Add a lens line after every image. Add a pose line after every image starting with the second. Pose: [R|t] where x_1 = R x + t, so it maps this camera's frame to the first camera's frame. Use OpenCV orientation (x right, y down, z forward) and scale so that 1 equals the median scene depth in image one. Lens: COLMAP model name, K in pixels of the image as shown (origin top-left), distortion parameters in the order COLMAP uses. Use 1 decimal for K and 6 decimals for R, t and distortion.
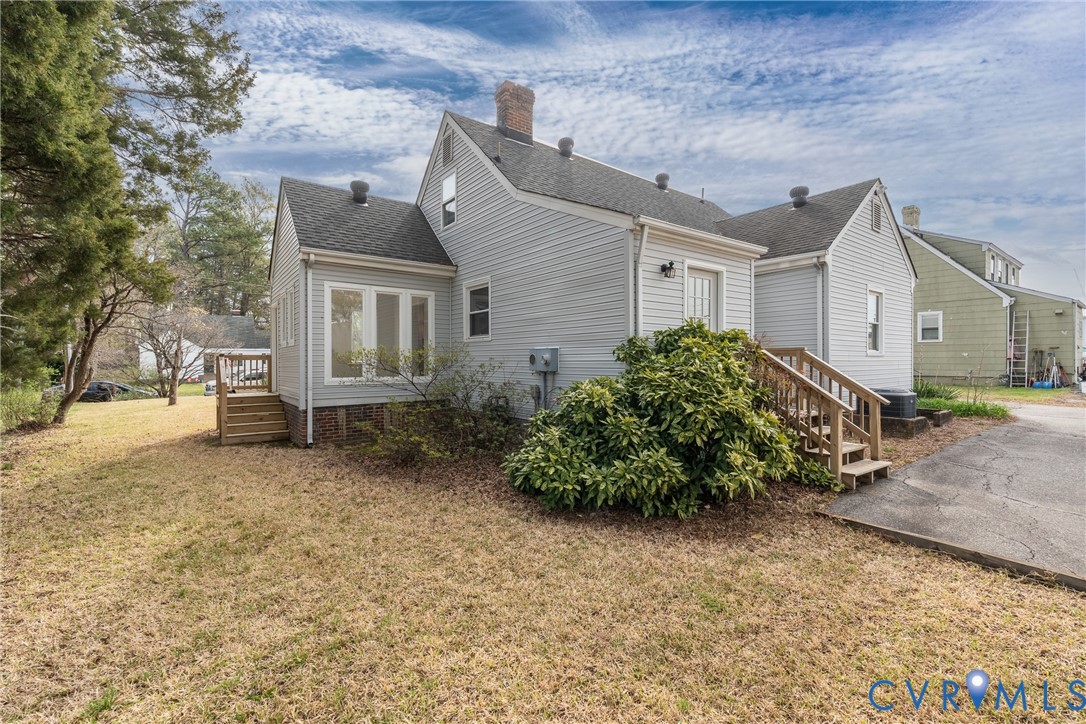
lens RADIAL K [[473.4, 0, 541.5], [0, 473.4, 357.5], [0, 0, 1]] dist [-0.004316, 0.000697]
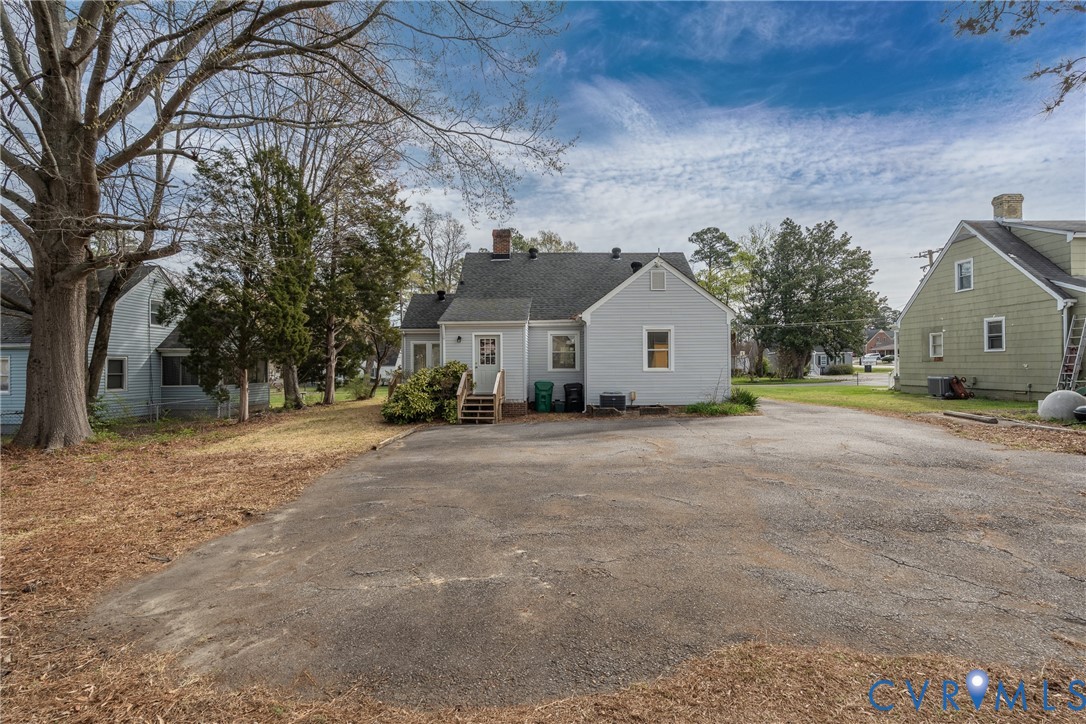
lens RADIAL K [[473.4, 0, 546.5], [0, 473.4, 357.0], [0, 0, 1]] dist [-0.004316, 0.000697]
pose [[0.794464, -0.015292, -0.607119, 1.315431], [0.008320, 0.999863, -0.014298, -0.031599], [0.607255, 0.006308, 0.794482, -0.429255]]
